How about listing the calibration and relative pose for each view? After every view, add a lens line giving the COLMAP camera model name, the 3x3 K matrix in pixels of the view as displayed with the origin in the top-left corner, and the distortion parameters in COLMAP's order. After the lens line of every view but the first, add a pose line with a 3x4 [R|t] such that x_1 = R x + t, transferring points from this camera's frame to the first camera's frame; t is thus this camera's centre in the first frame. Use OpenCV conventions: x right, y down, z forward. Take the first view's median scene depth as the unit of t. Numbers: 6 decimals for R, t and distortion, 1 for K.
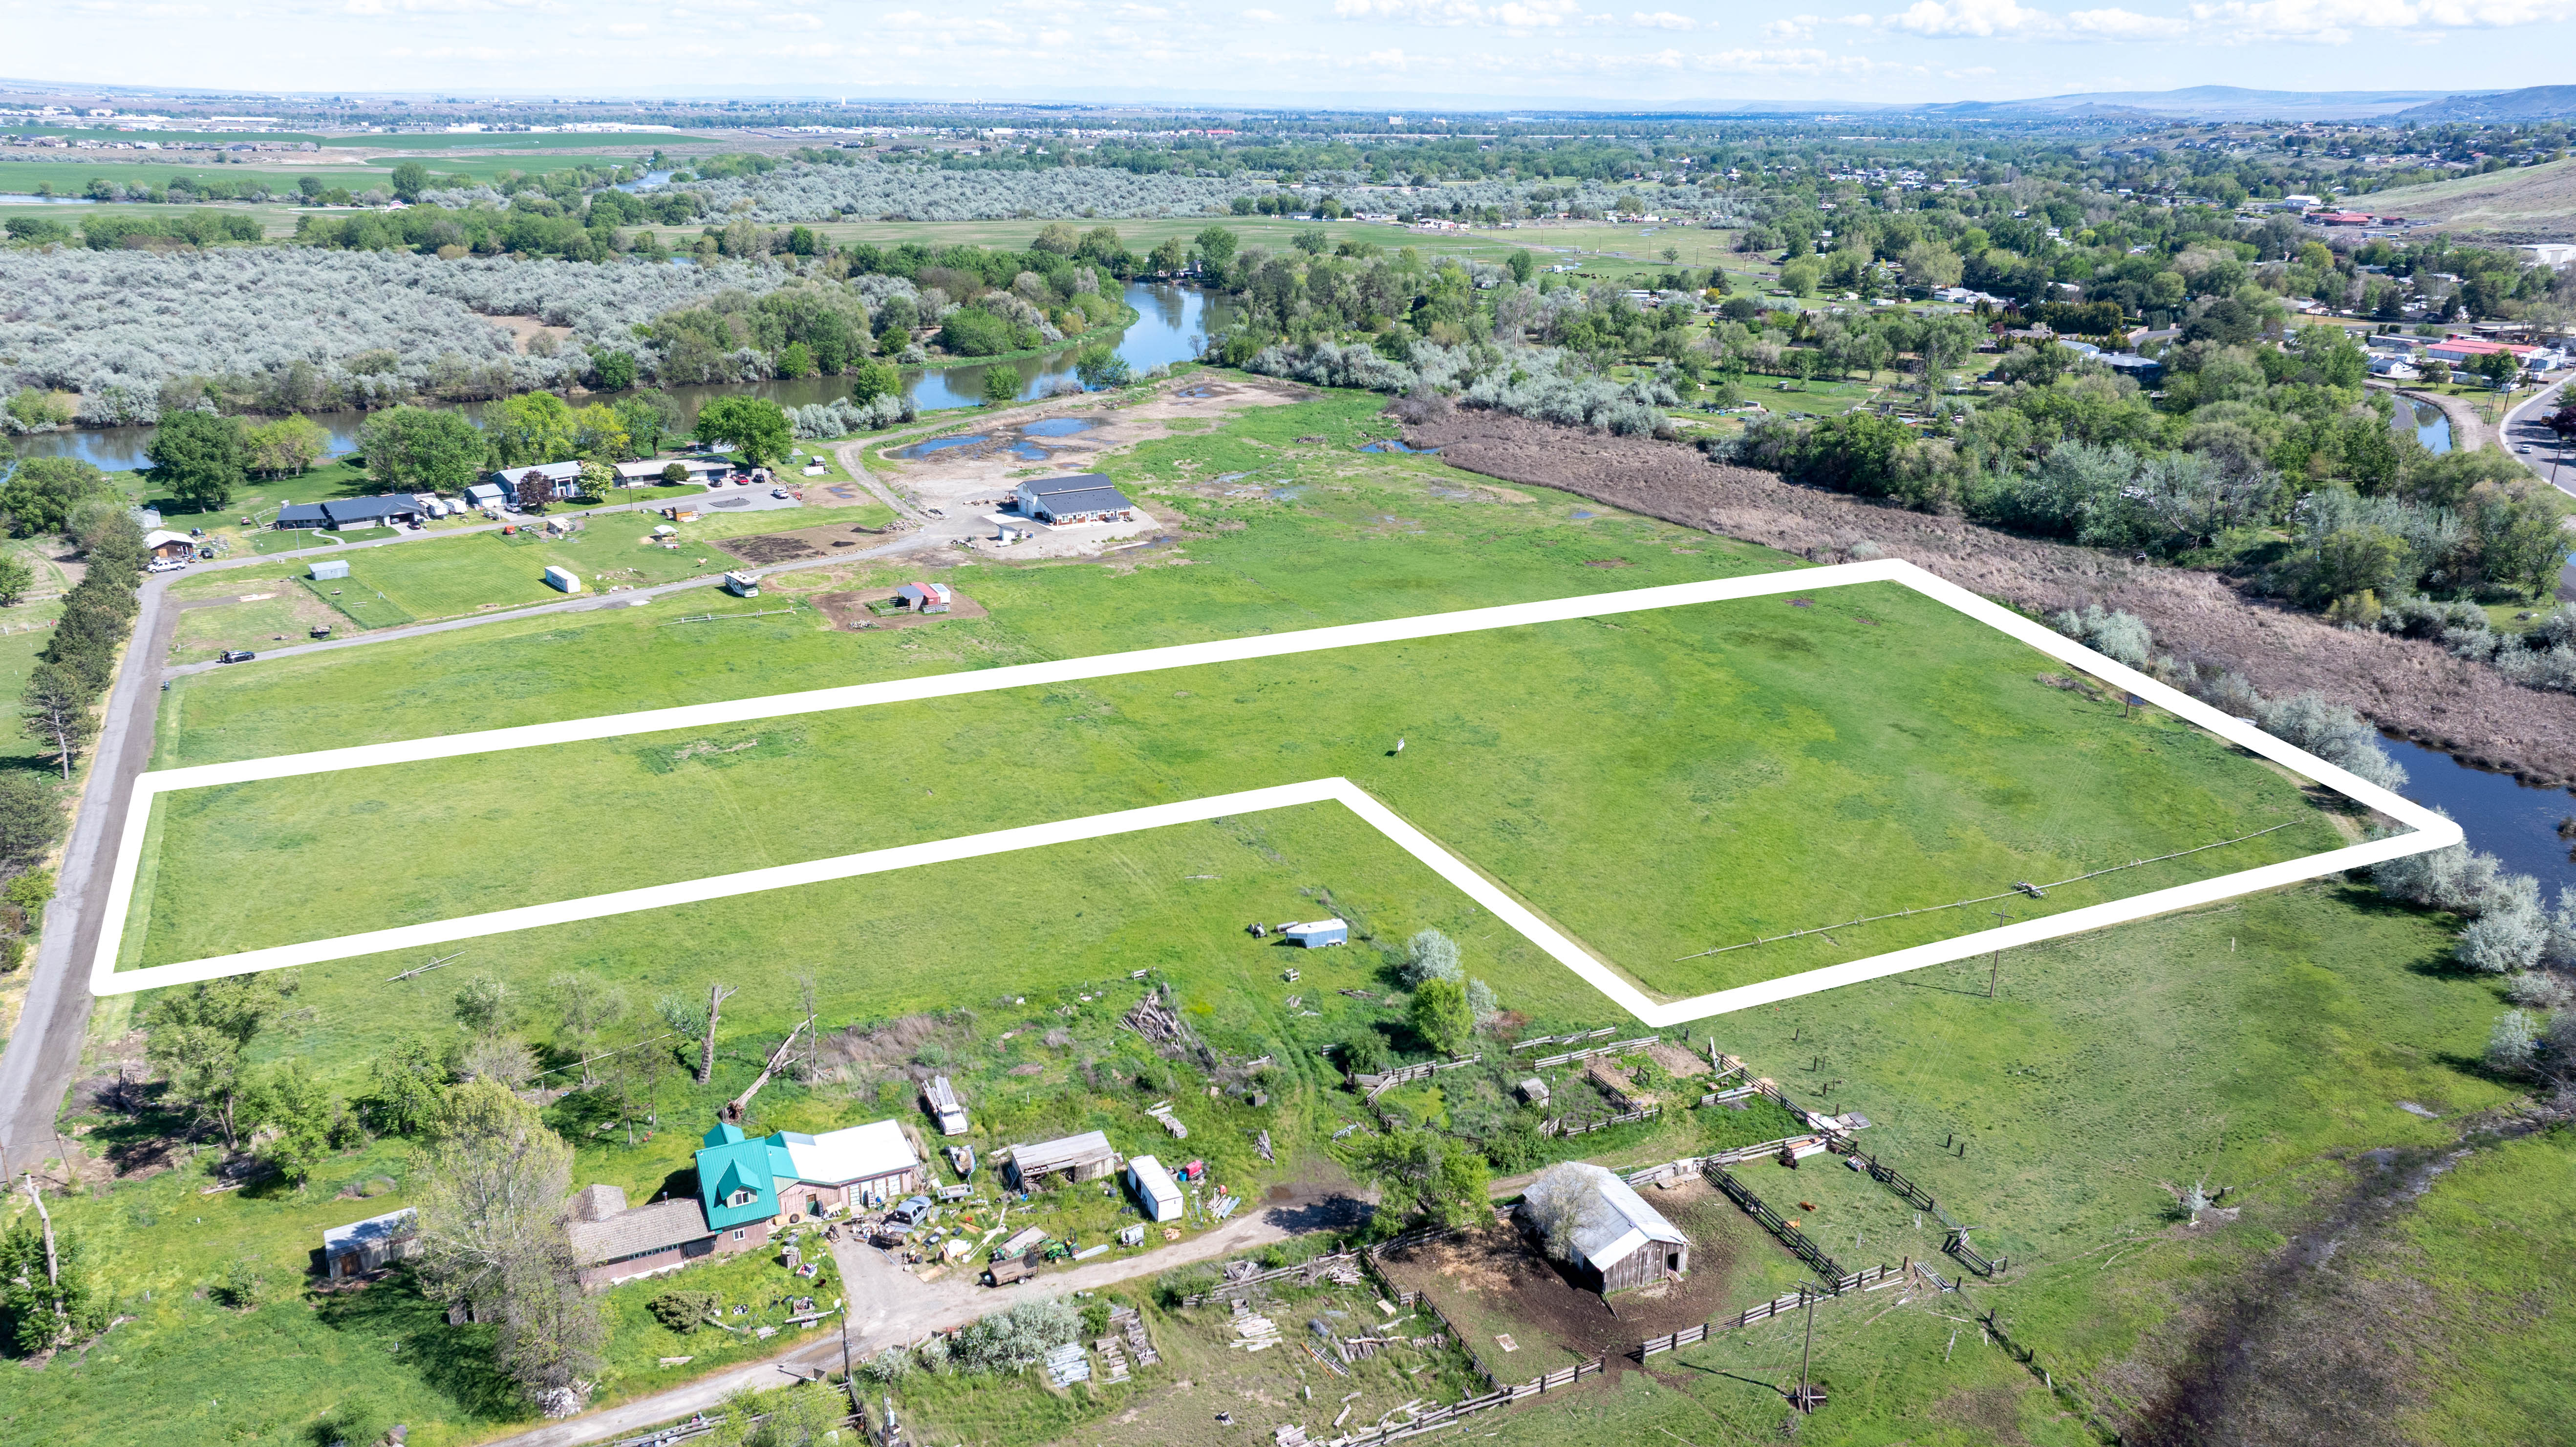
lens RADIAL K [[1820.5, 0, 1278.6], [0, 1820.5, 675.3], [0, 0, 1]] dist [0.005718, -0.074727]
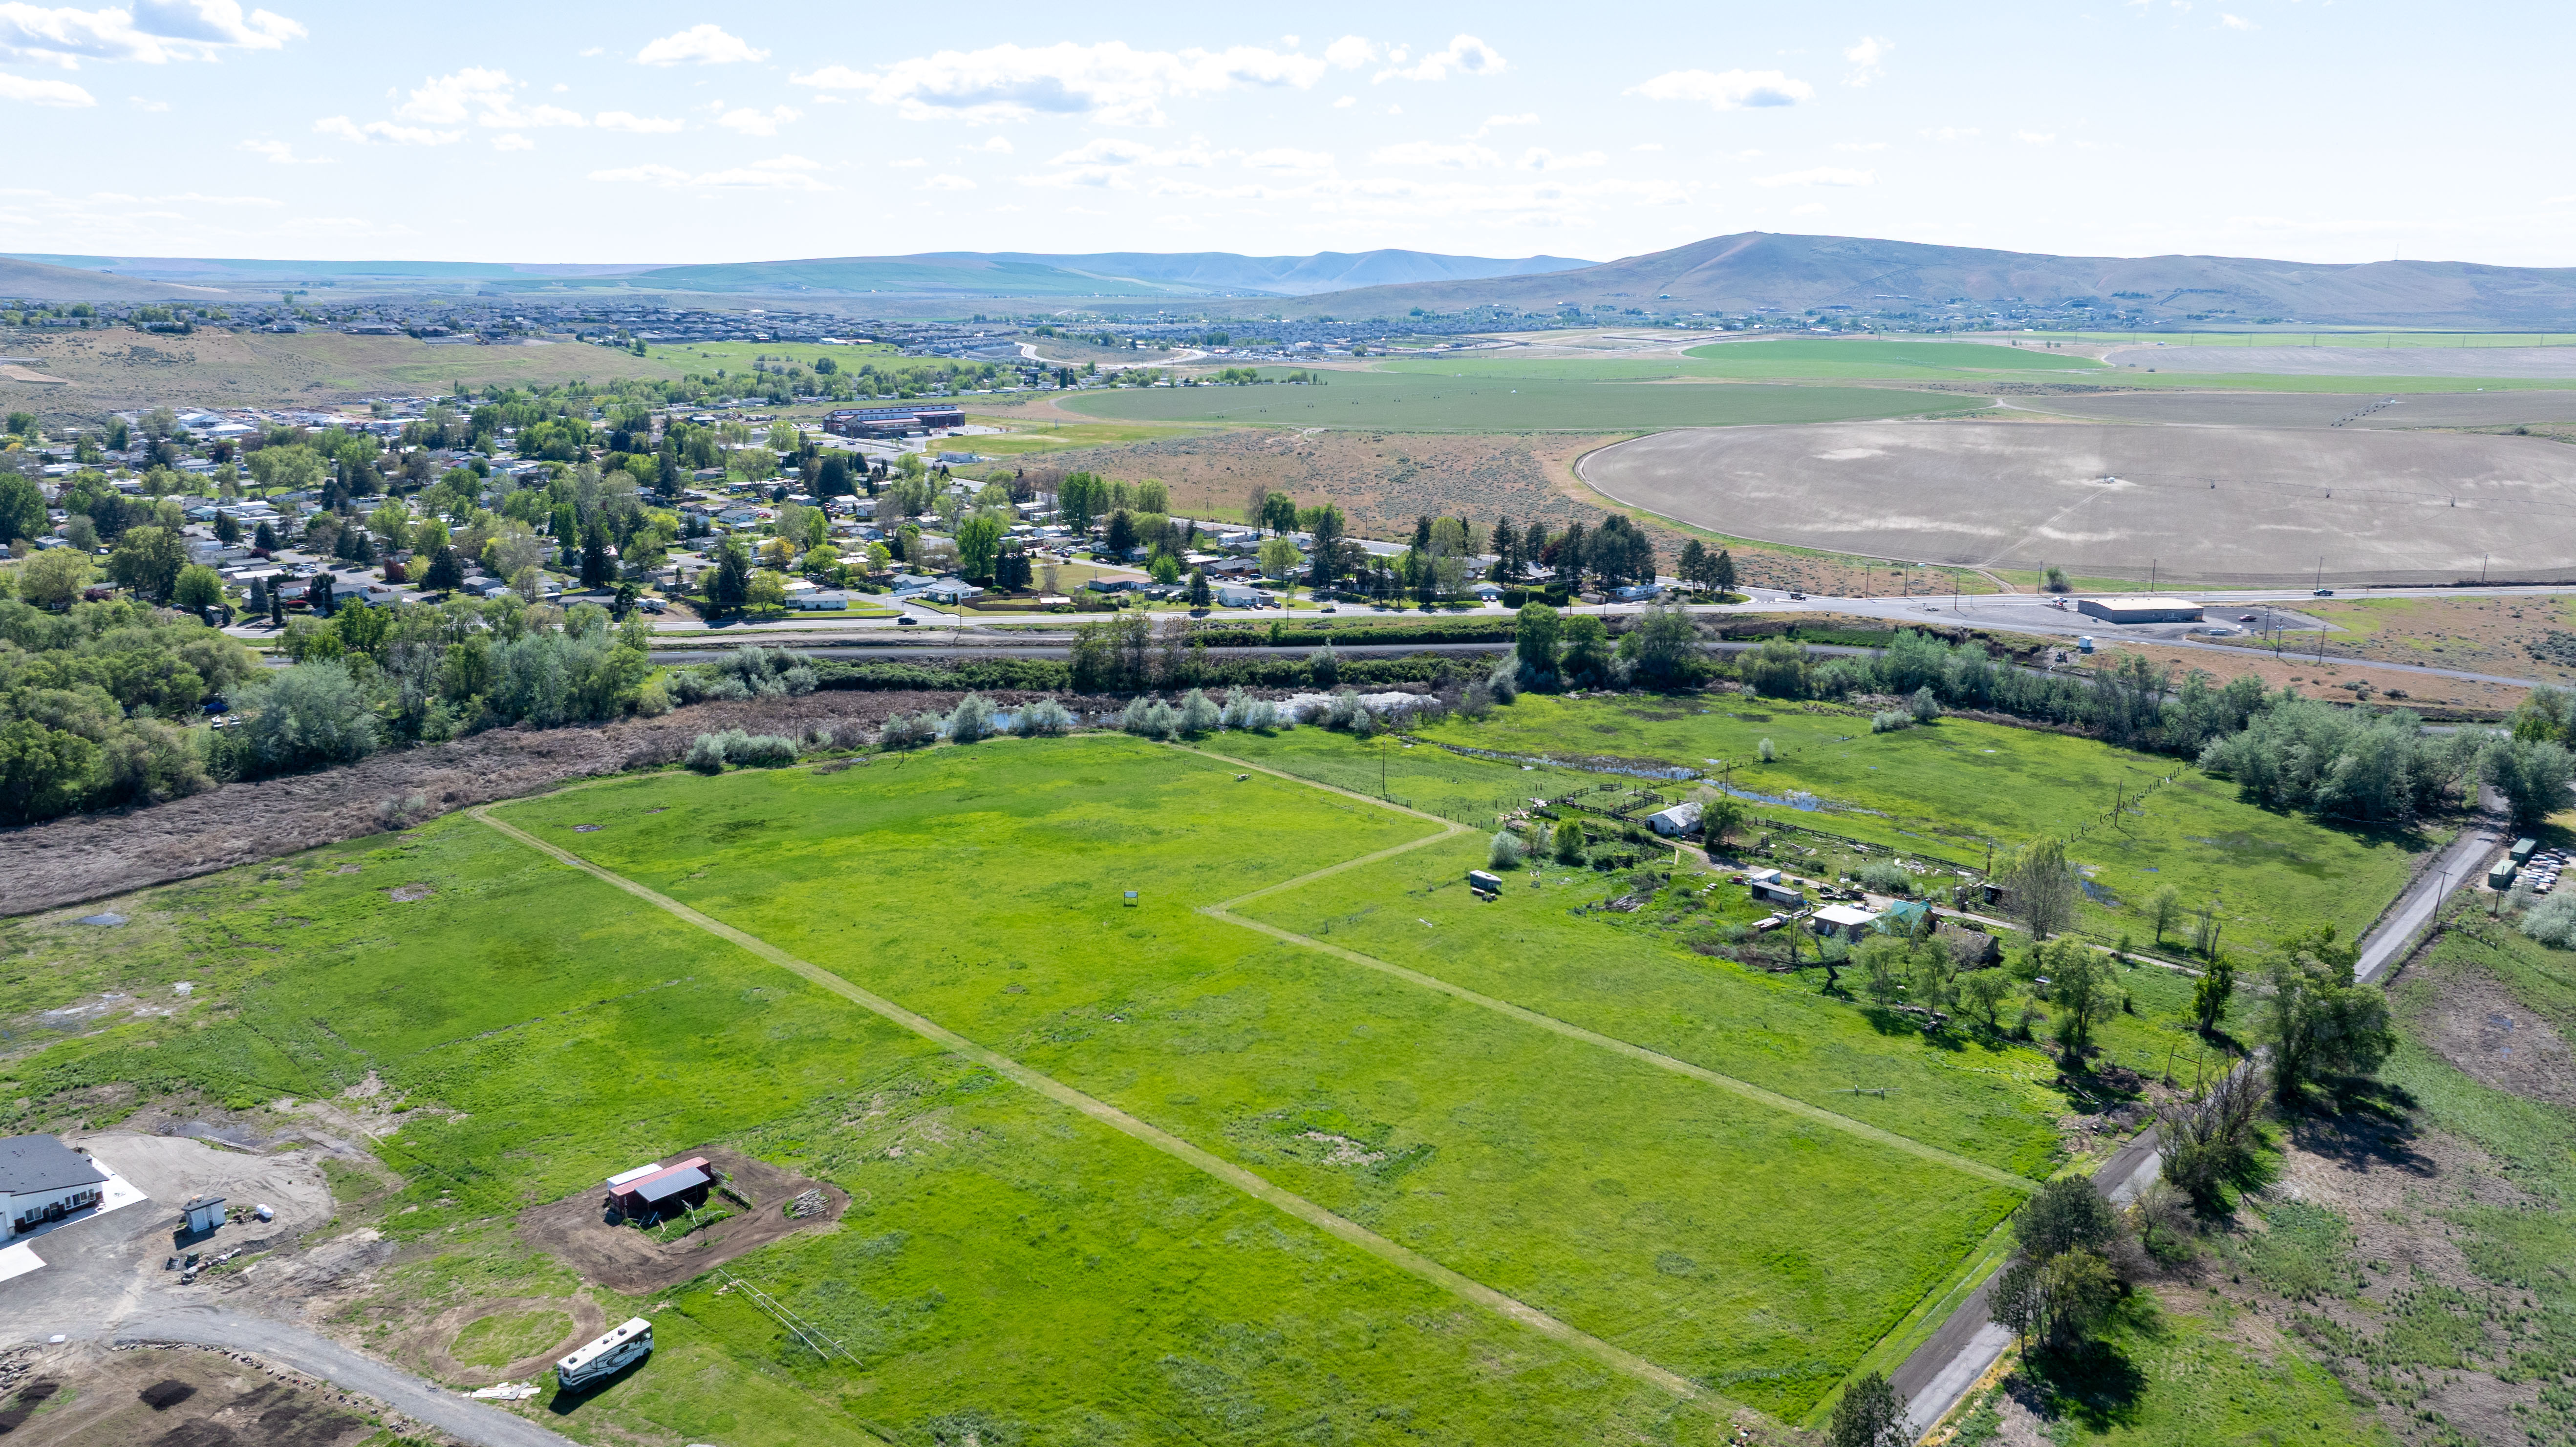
lens RADIAL K [[1798.9, 0, 1288.0], [0, 1798.9, 723.5], [0, 0, 1]] dist [-0.018196, -0.000457]
pose [[-0.343680, -0.230891, 0.910260, -0.652114], [0.273160, 0.902812, 0.332136, -0.275284], [-0.898481, 0.362795, -0.247208, 0.736453]]
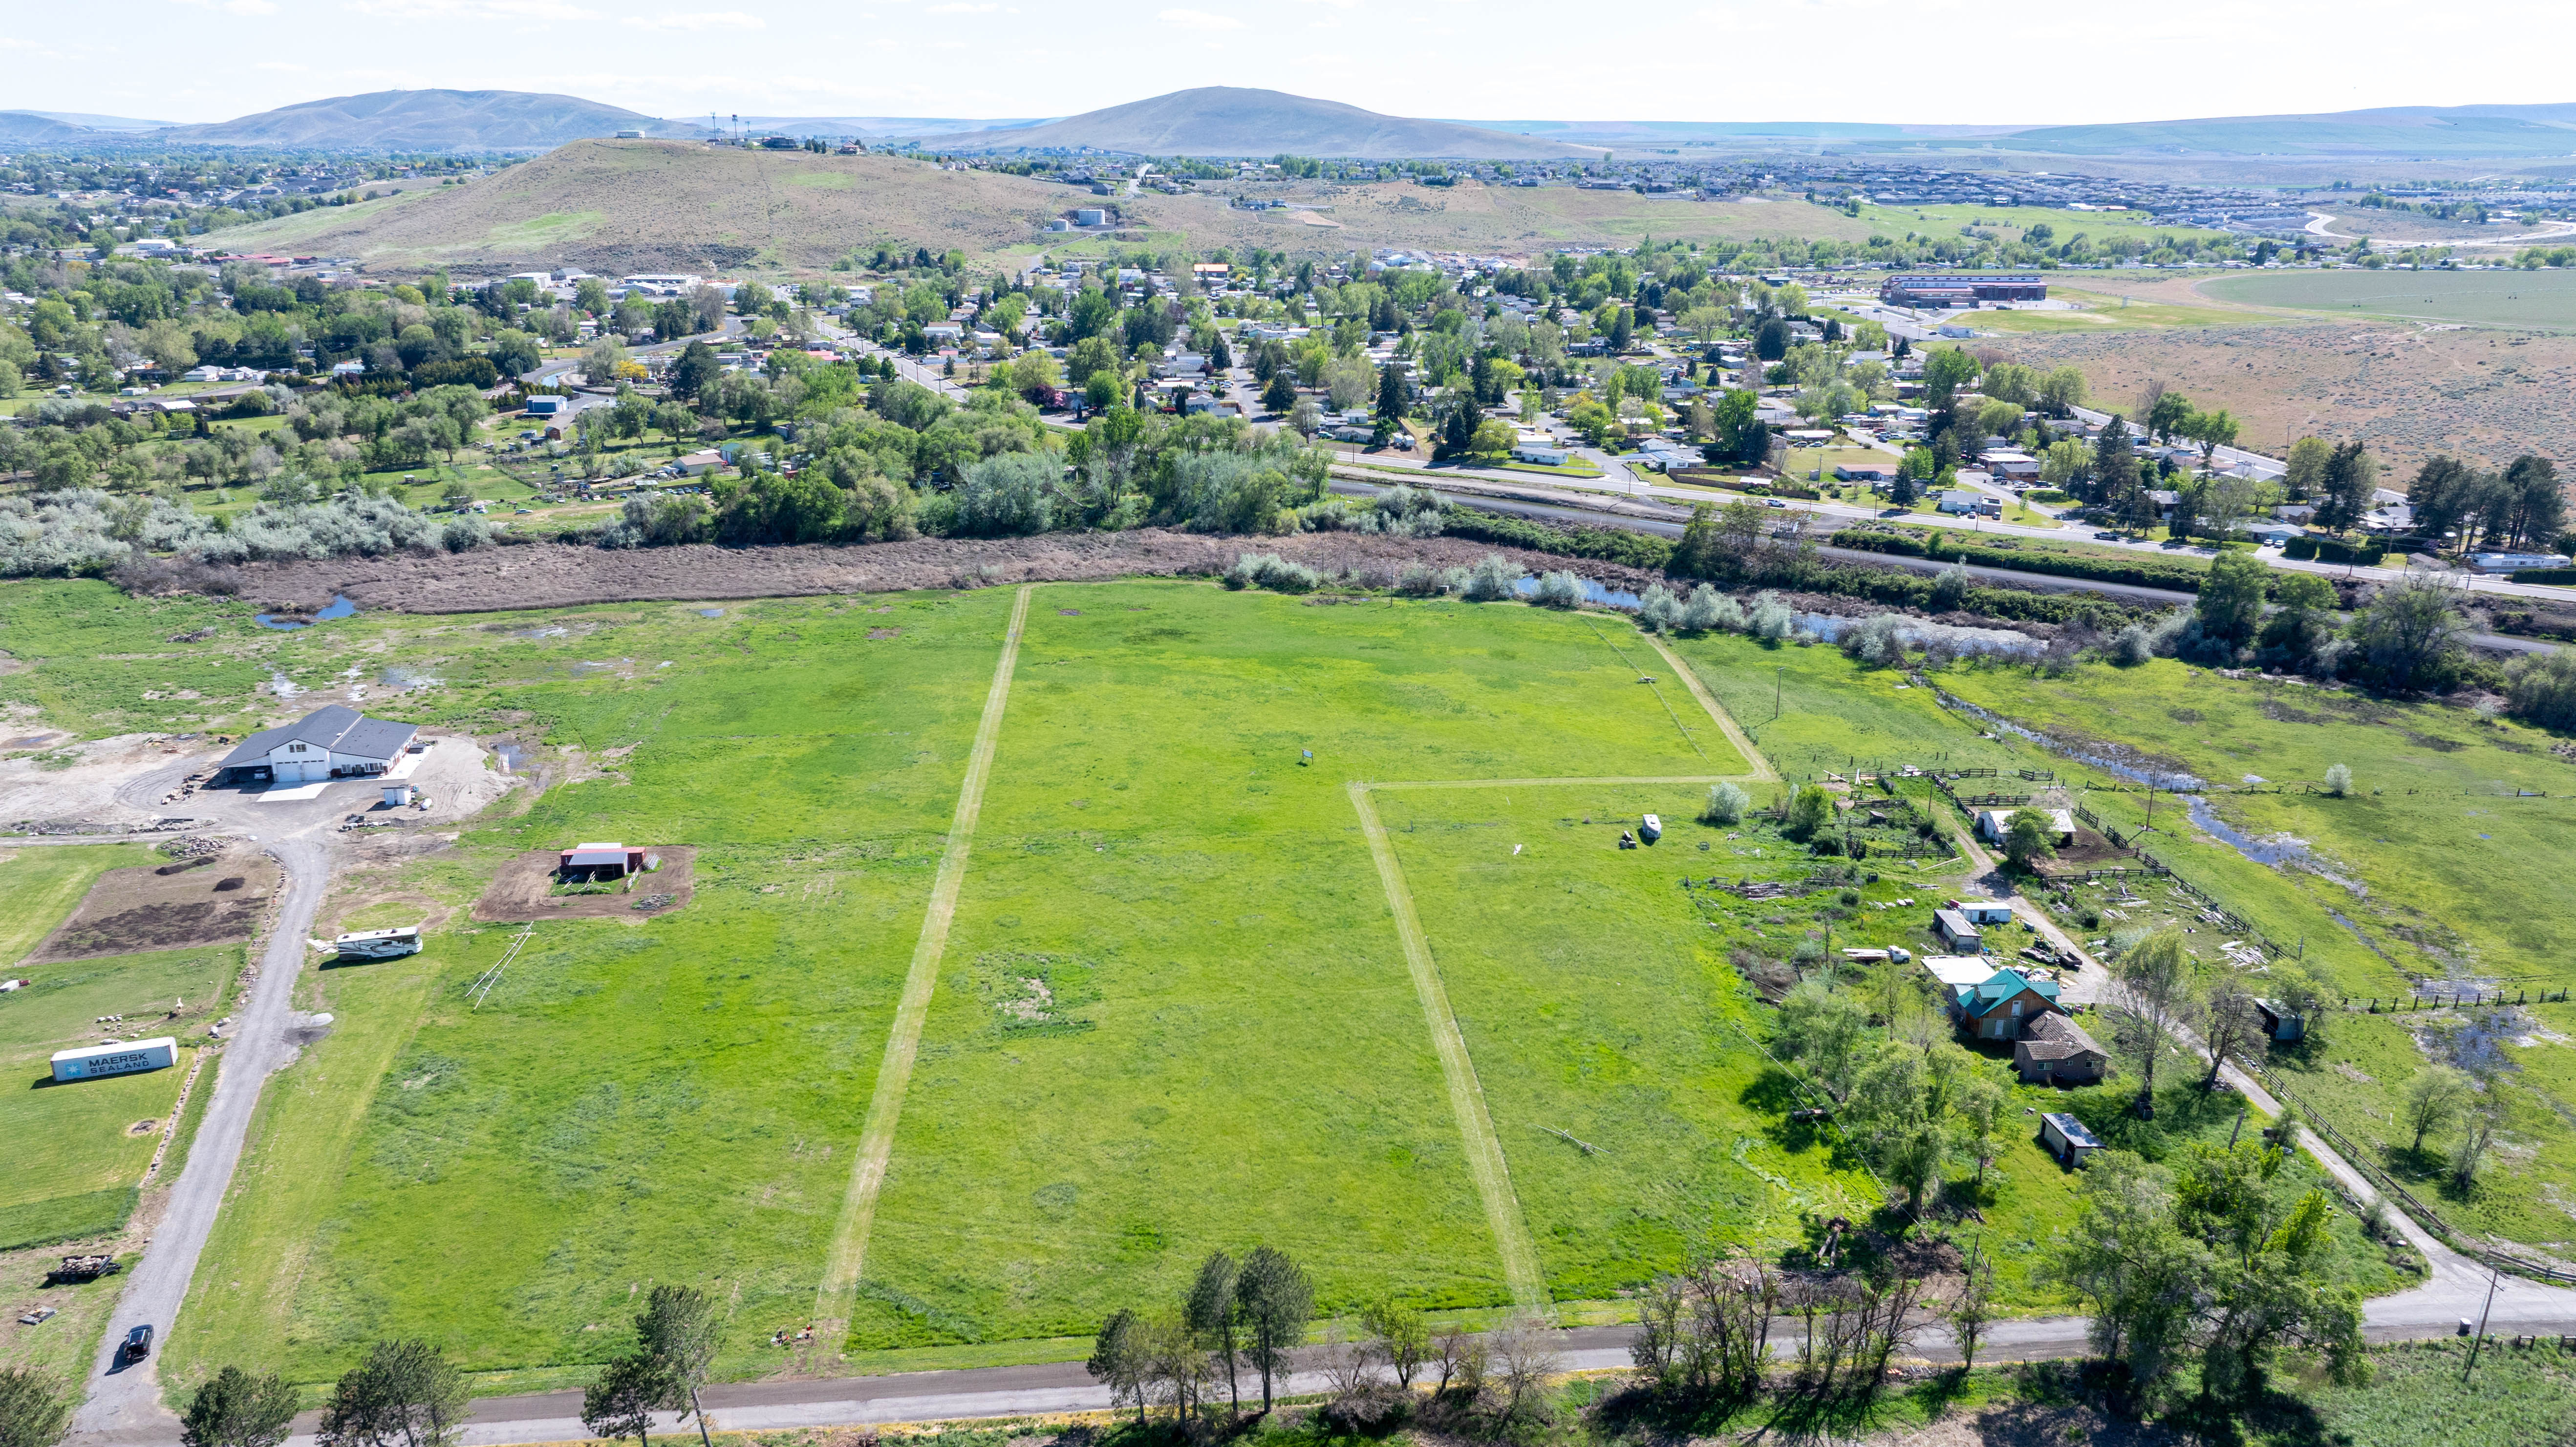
lens RADIAL K [[1798.9, 0, 1288.0], [0, 1798.9, 723.5], [0, 0, 1]] dist [-0.018196, -0.000457]
pose [[0.361137, -0.293370, 0.885163, -0.622526], [0.280522, 0.939433, 0.196907, -0.139413], [-0.889319, 0.177197, 0.421561, 0.322432]]
